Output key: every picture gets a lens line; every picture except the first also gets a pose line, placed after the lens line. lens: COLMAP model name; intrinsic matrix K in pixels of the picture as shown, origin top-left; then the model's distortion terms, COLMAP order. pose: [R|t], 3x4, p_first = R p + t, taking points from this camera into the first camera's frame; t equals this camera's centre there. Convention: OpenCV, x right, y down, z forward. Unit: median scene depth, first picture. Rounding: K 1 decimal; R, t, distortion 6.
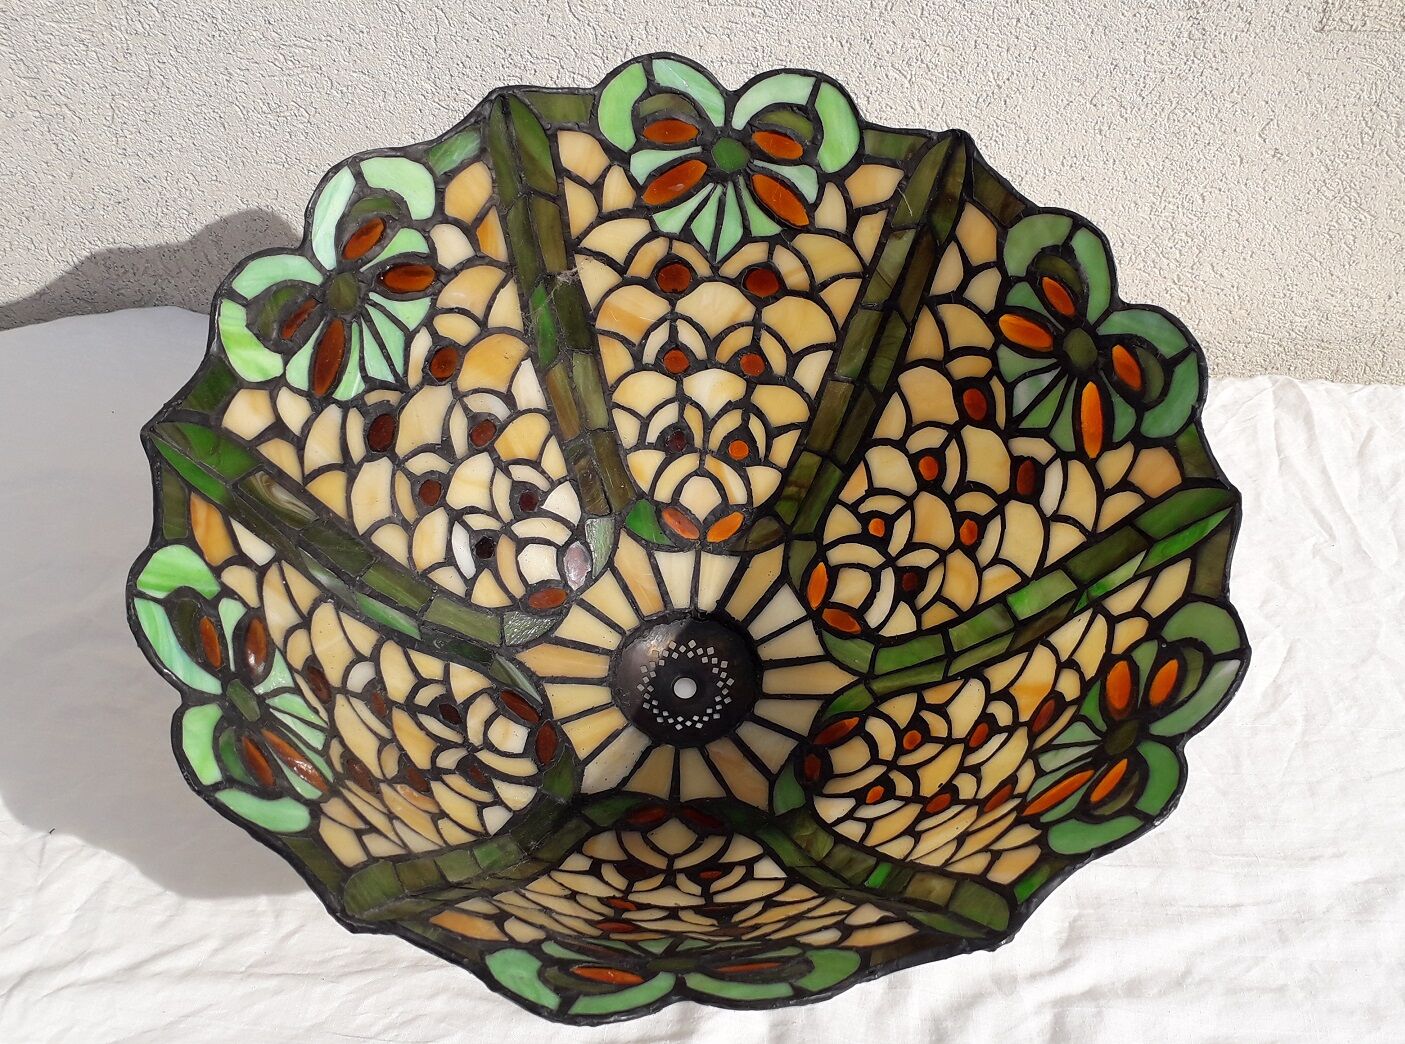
lens RADIAL K [[1563.3, 0, 781.6], [0, 1563.3, 521.4], [0, 0, 1]] dist [0.245541, -1.365353]
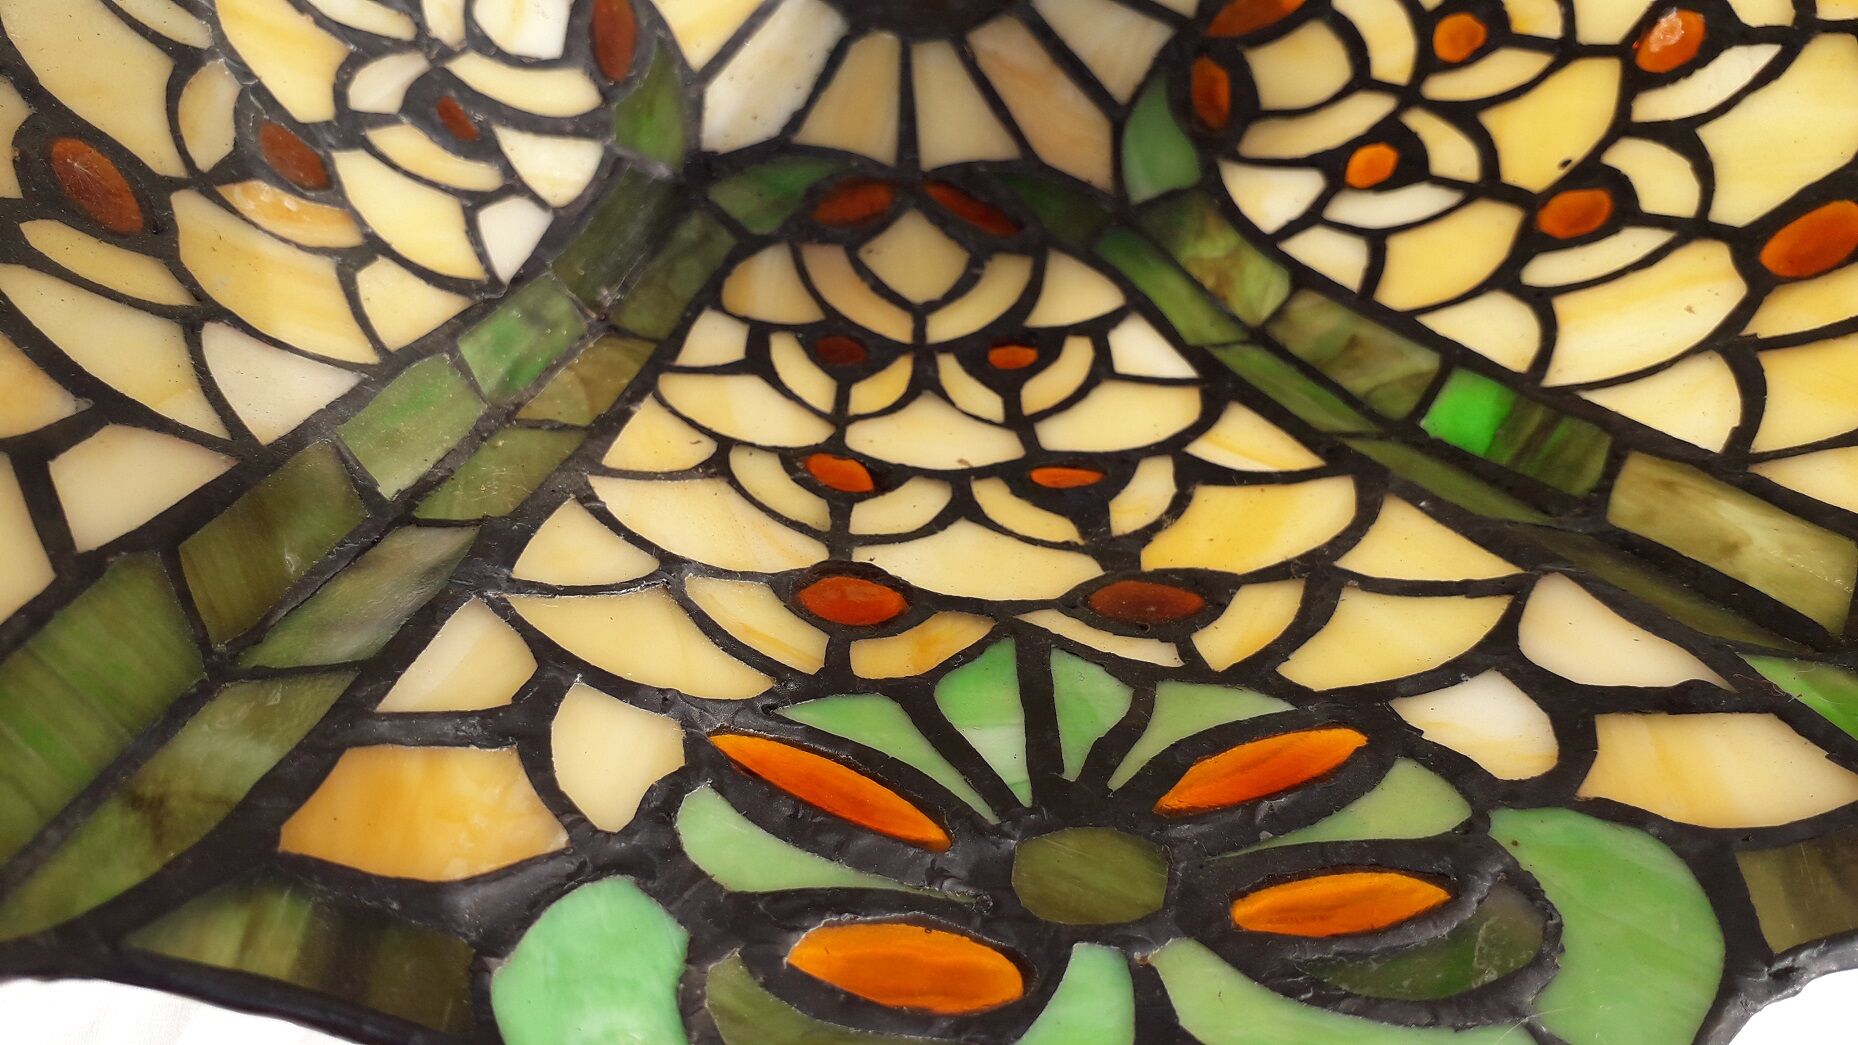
lens RADIAL K [[1533.8, 0, 926.7], [0, 1533.8, 563.9], [0, 0, 1]] dist [0.113049, -0.363914]
pose [[0.998793, -0.009478, 0.048186, -0.088024], [-0.016383, 0.860687, 0.508871, 0.050243], [-0.046296, -0.509046, 0.859493, 0.573972]]
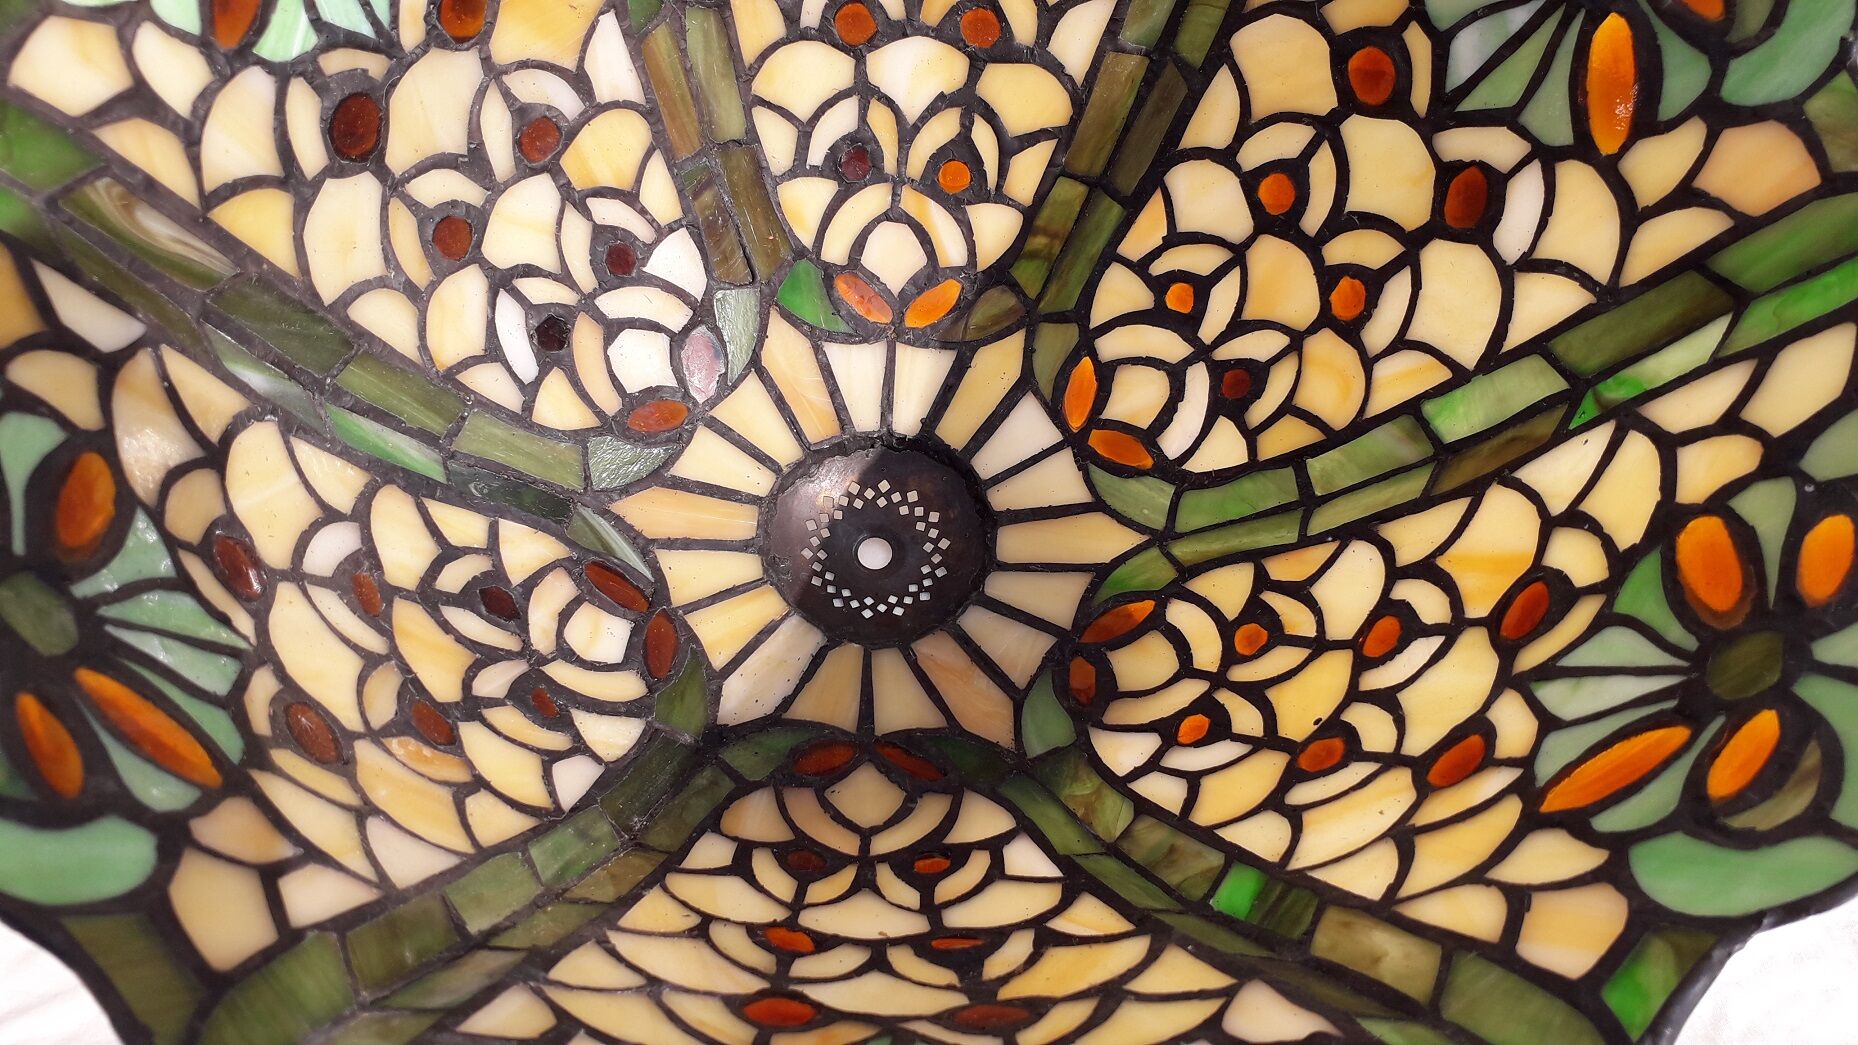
lens RADIAL K [[1547.3, 0, 919.7], [0, 1547.3, 519.1], [0, 0, 1]] dist [0.216198, -0.563899]
pose [[0.999969, -0.007762, -0.001313, -0.046266], [0.007859, 0.993974, 0.109336, 0.024478], [0.000456, -0.109343, 0.994004, 0.402153]]
